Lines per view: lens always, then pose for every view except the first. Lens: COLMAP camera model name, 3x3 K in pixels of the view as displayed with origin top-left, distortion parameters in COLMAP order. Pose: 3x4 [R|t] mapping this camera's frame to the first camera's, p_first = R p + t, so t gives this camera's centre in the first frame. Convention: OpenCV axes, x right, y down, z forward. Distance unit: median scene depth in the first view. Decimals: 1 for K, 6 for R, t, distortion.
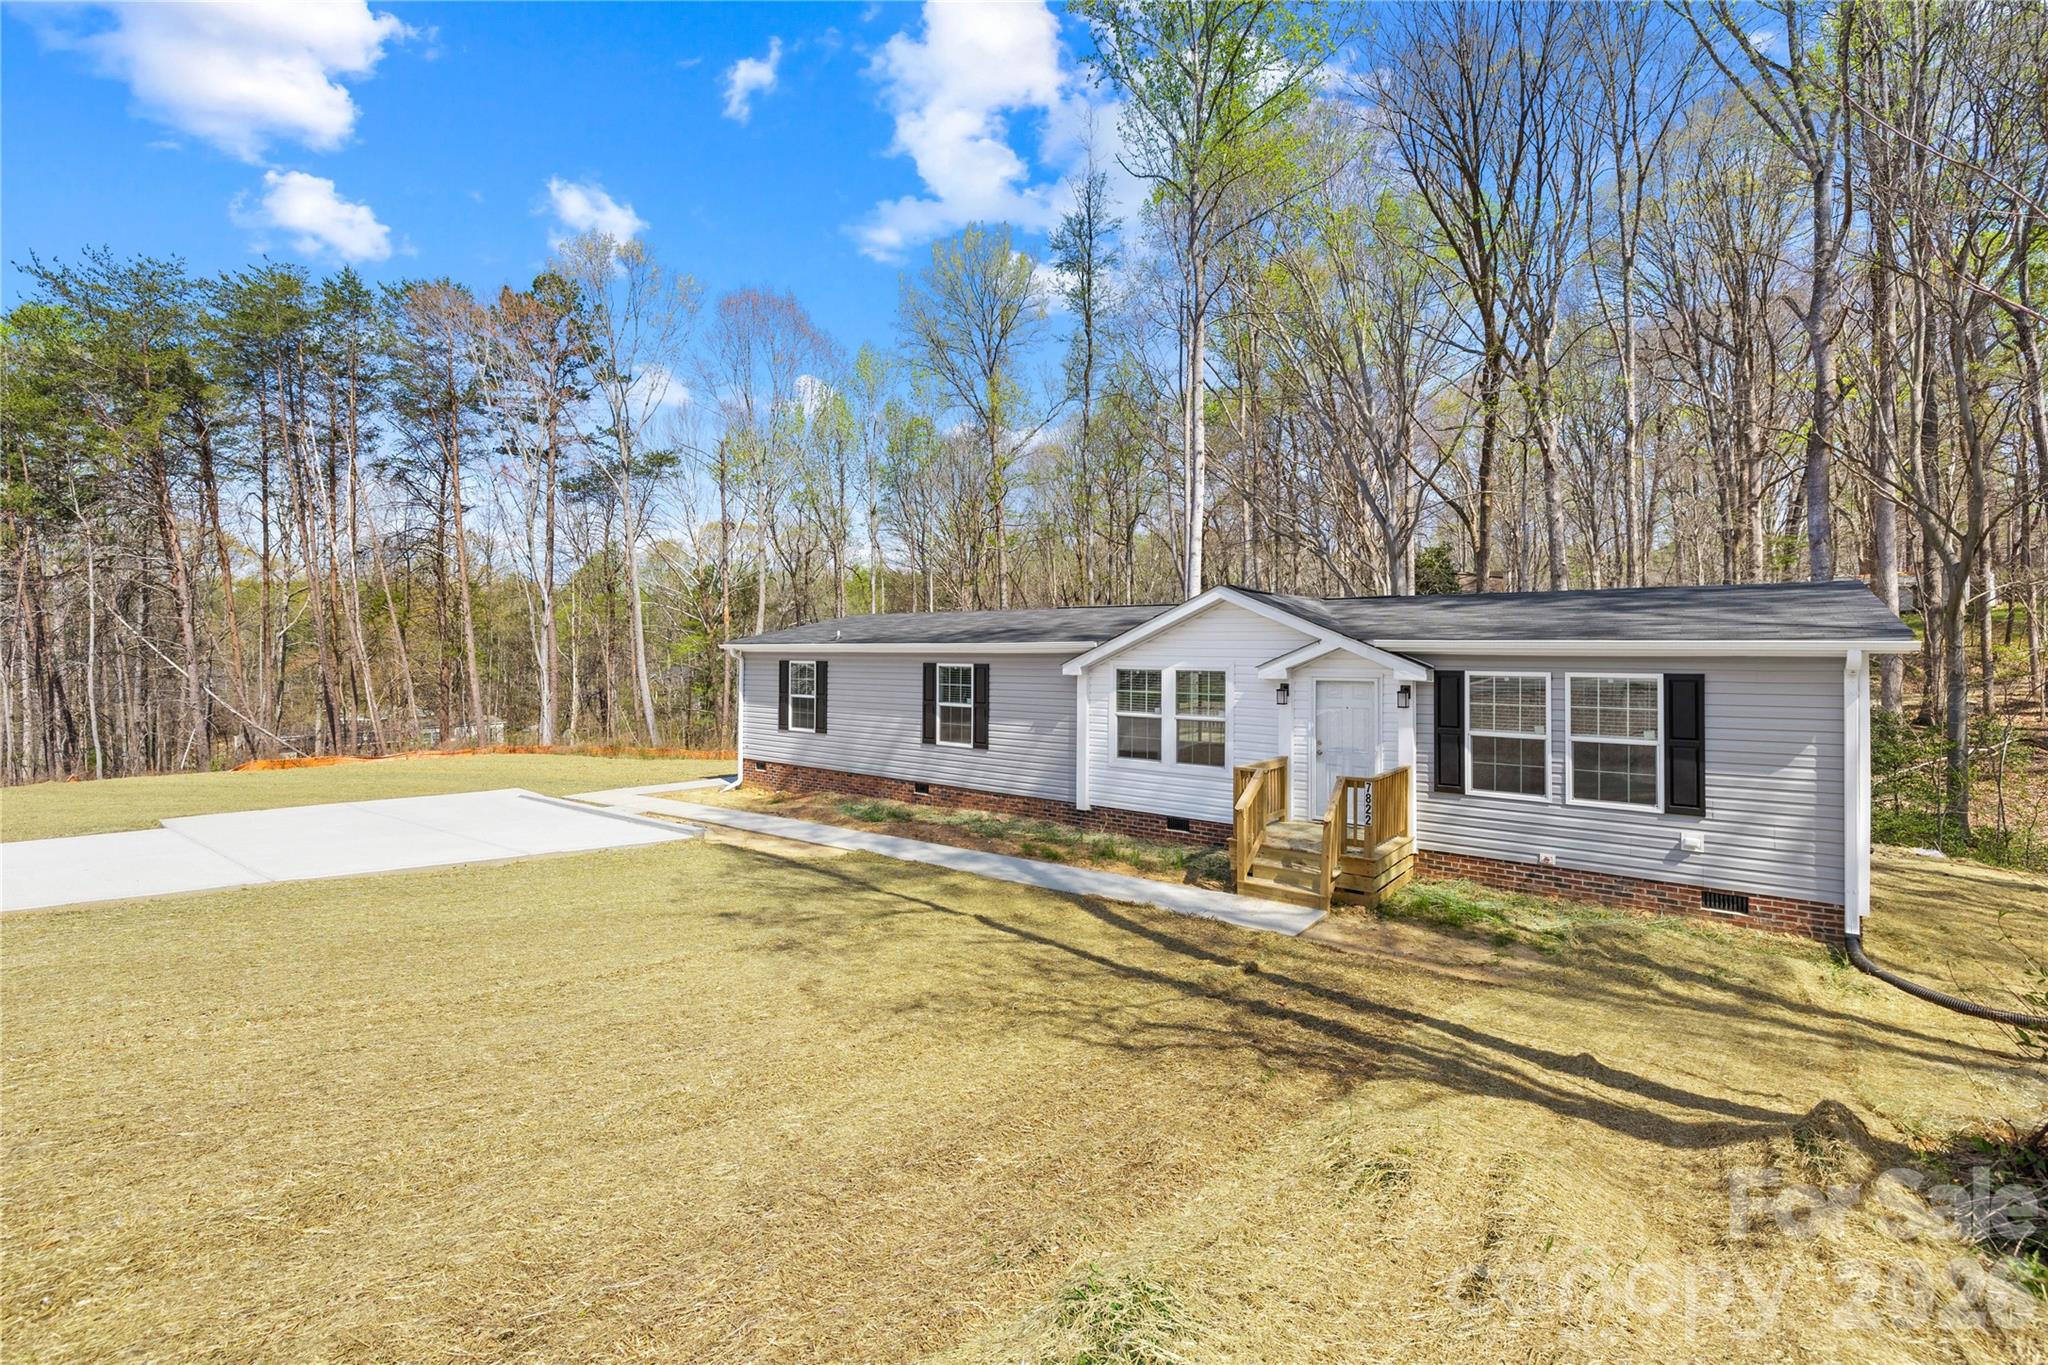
lens RADIAL K [[875.3, 0, 1032.3], [0, 875.3, 663.0], [0, 0, 1]] dist [0.001258, -0.001134]
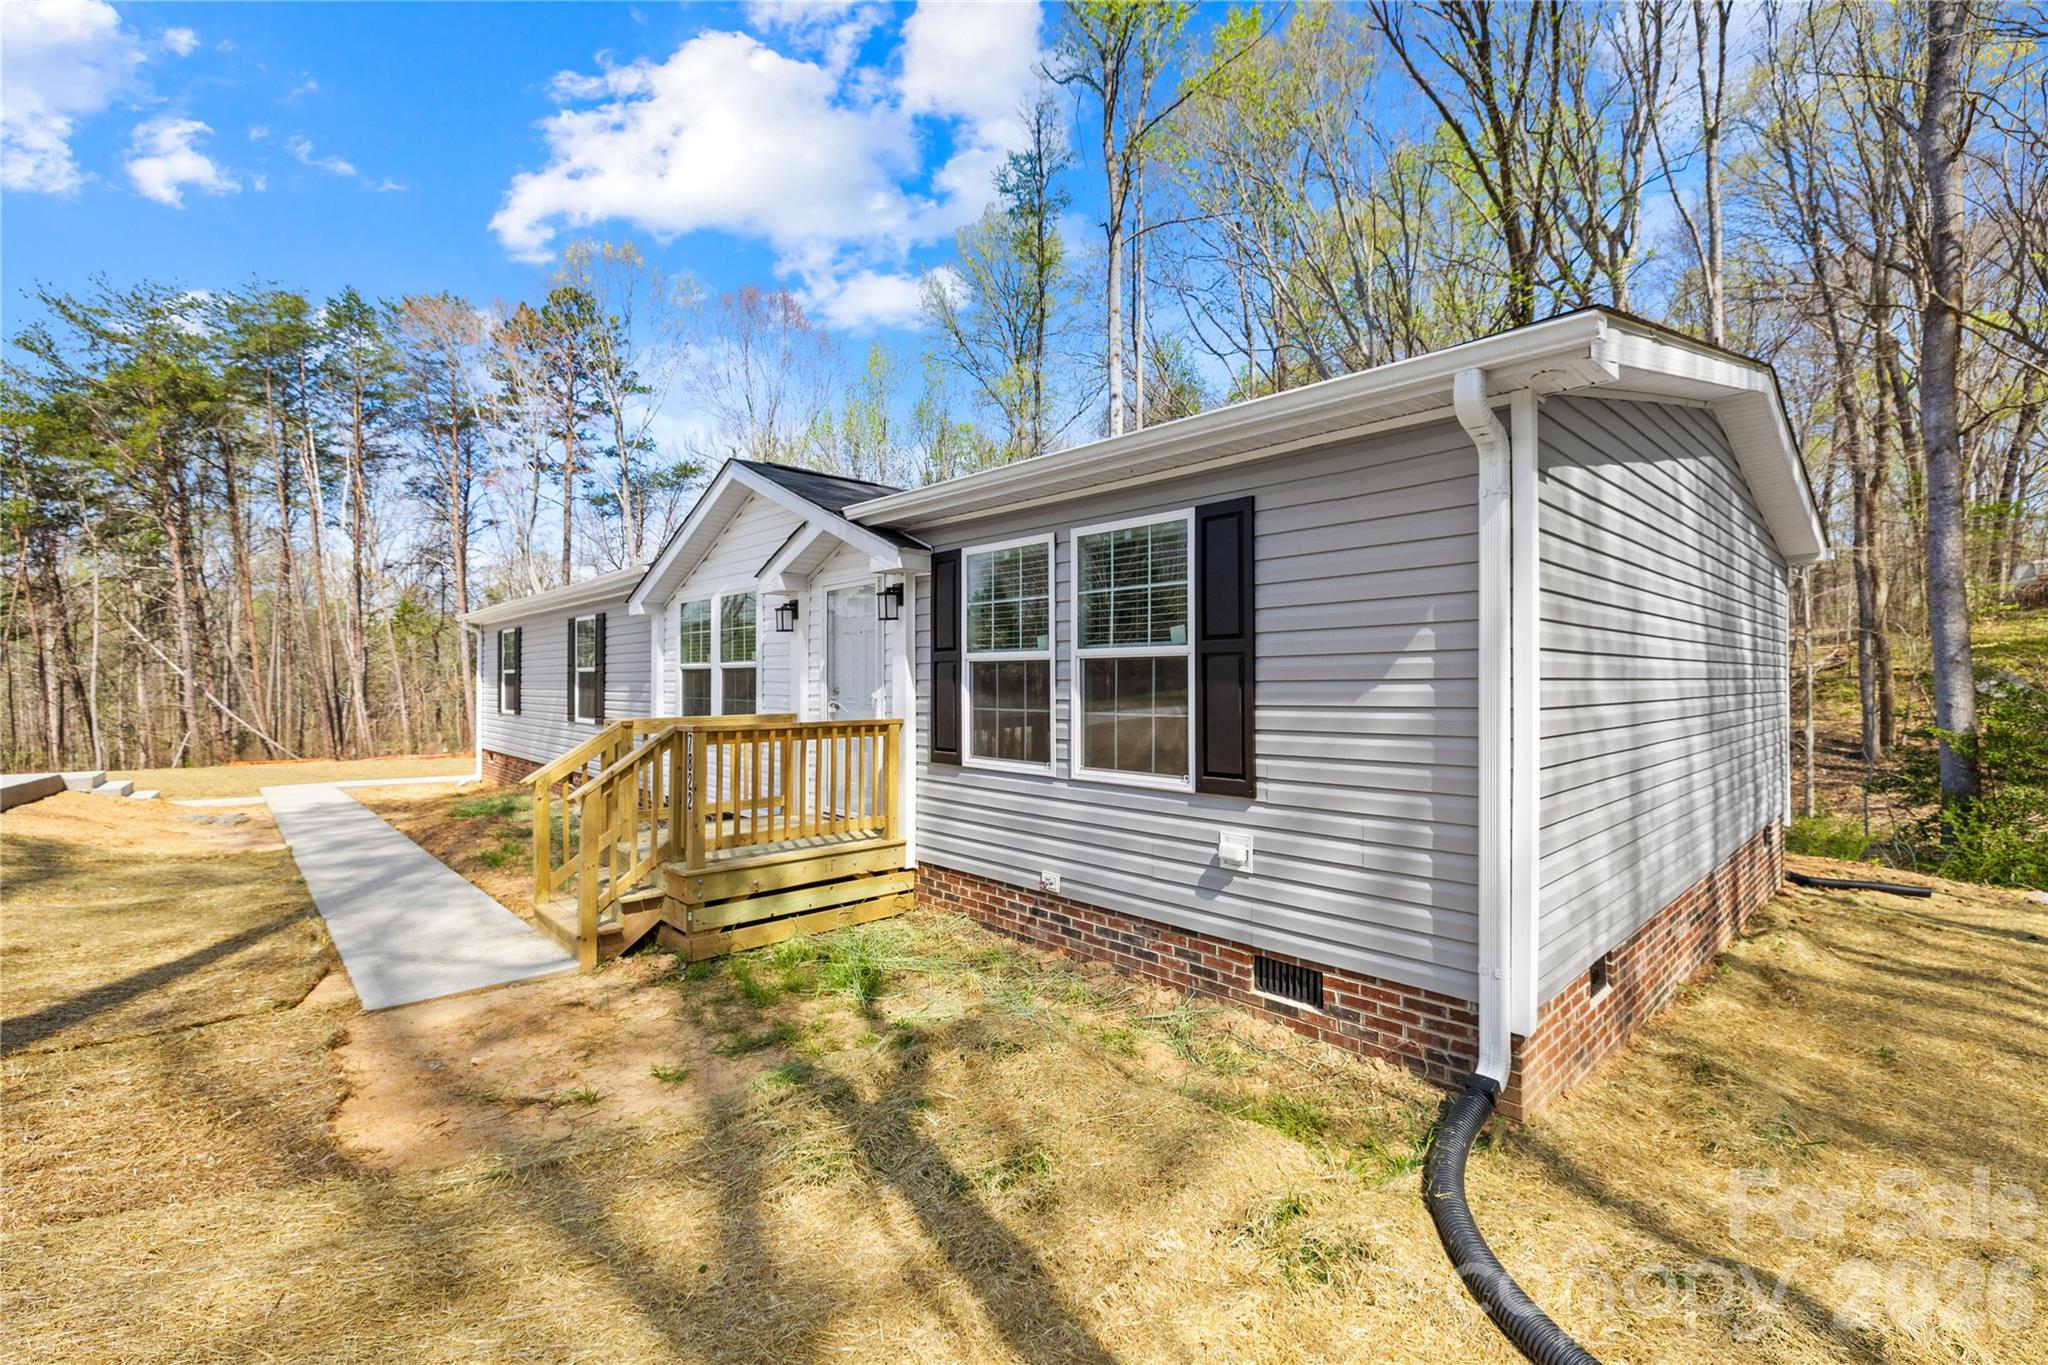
lens RADIAL K [[875.3, 0, 1015.6], [0, 875.3, 691.6], [0, 0, 1]] dist [0.001258, -0.001134]
pose [[0.988417, -0.004709, -0.151688, 0.645095], [0.005629, 0.999968, 0.005638, 0.103957], [0.151657, -0.006426, 0.988412, 0.465266]]
